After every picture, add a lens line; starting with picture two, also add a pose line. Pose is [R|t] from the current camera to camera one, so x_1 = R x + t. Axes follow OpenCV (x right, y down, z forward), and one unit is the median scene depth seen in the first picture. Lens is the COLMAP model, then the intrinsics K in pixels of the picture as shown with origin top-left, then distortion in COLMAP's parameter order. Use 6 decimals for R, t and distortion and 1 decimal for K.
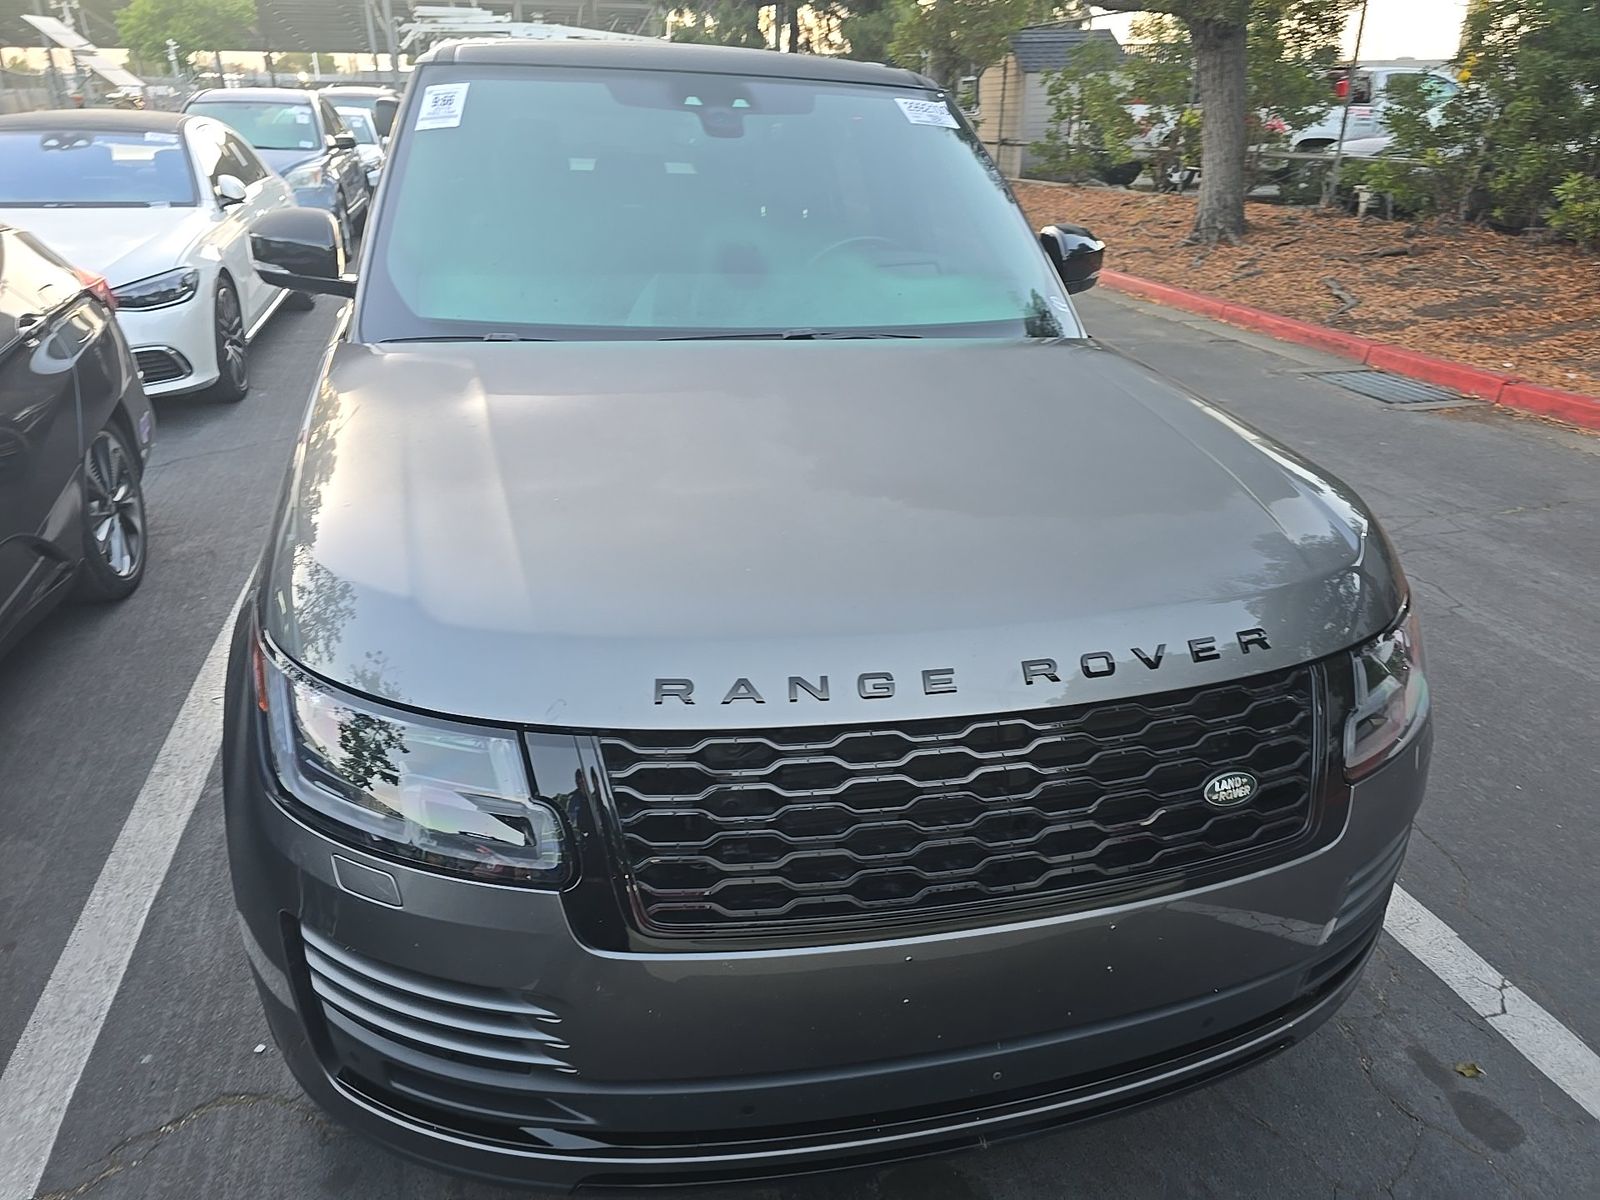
lens RADIAL K [[1087.3, 0, 789.7], [0, 1087.3, 602.4], [0, 0, 1]] dist [0.058321, -0.055858]
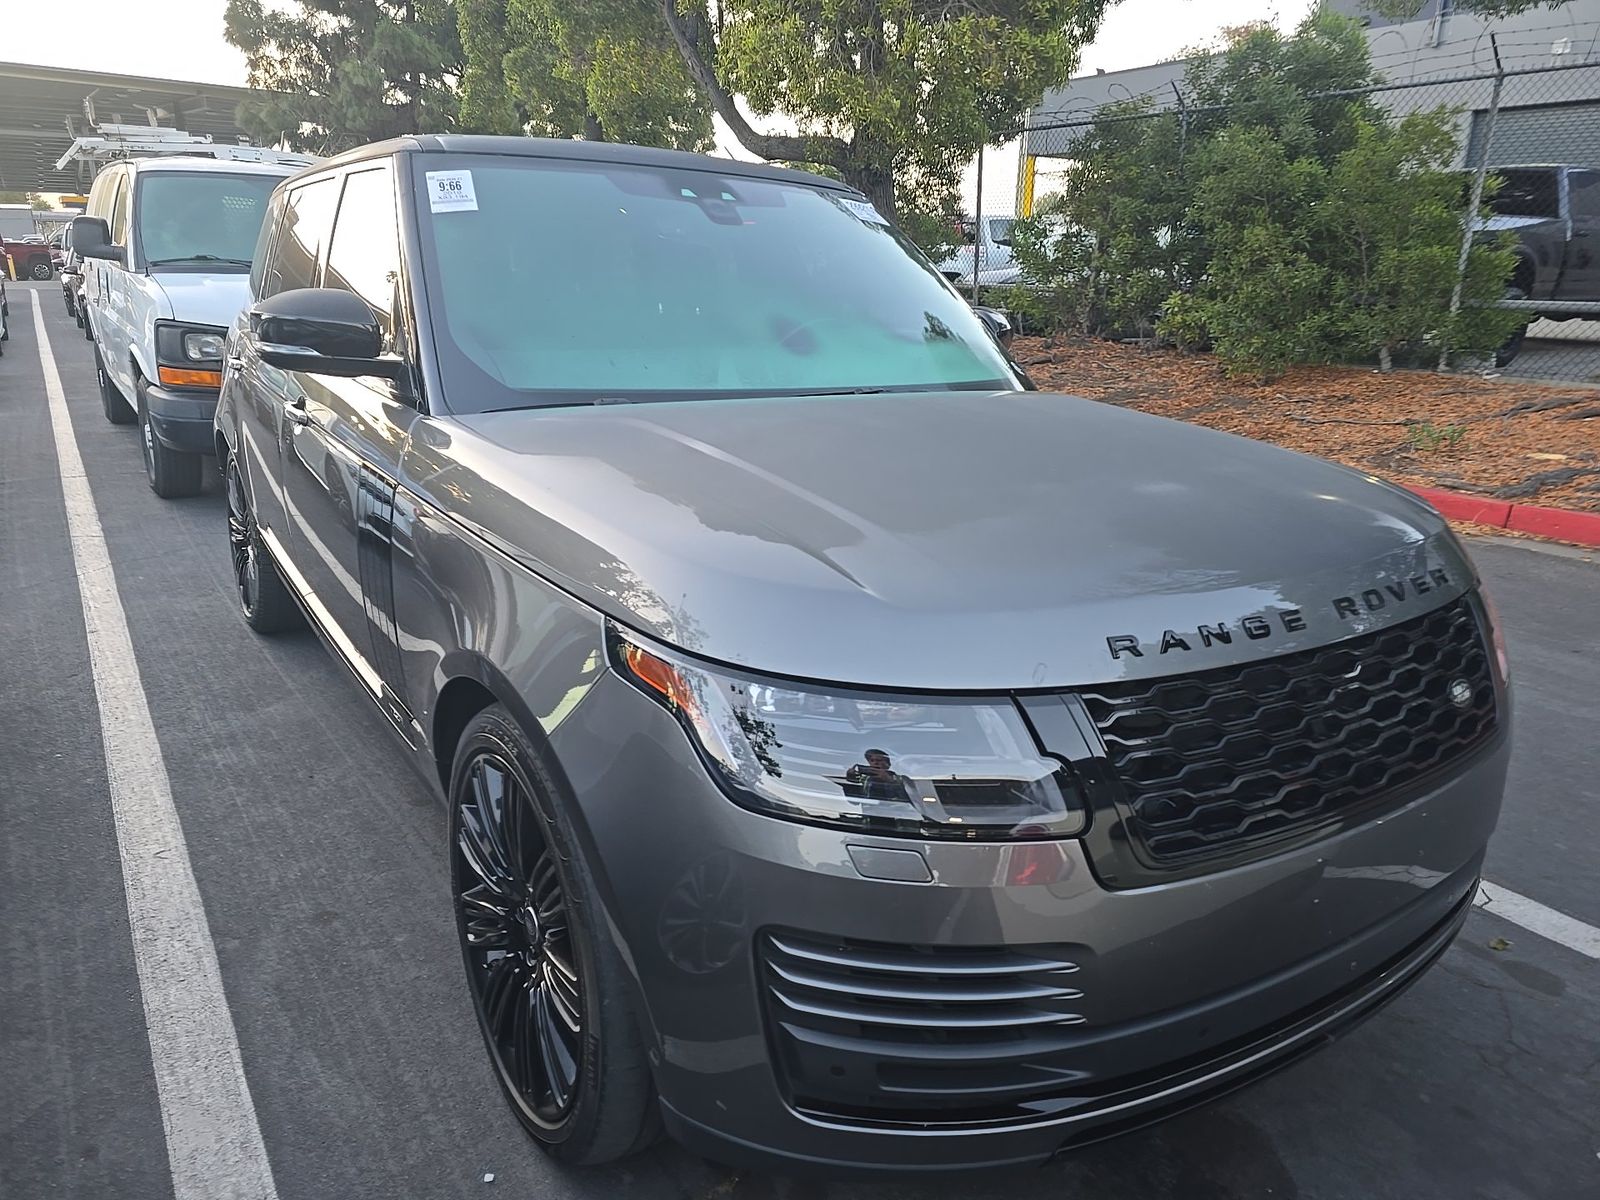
lens RADIAL K [[1087.3, 0, 789.7], [0, 1087.3, 602.4], [0, 0, 1]] dist [0.058321, -0.055858]
pose [[0.944926, -0.095088, 0.313165, -0.361863], [0.130063, 0.987162, -0.092705, 0.045036], [-0.300330, 0.128331, 0.945163, 0.020283]]
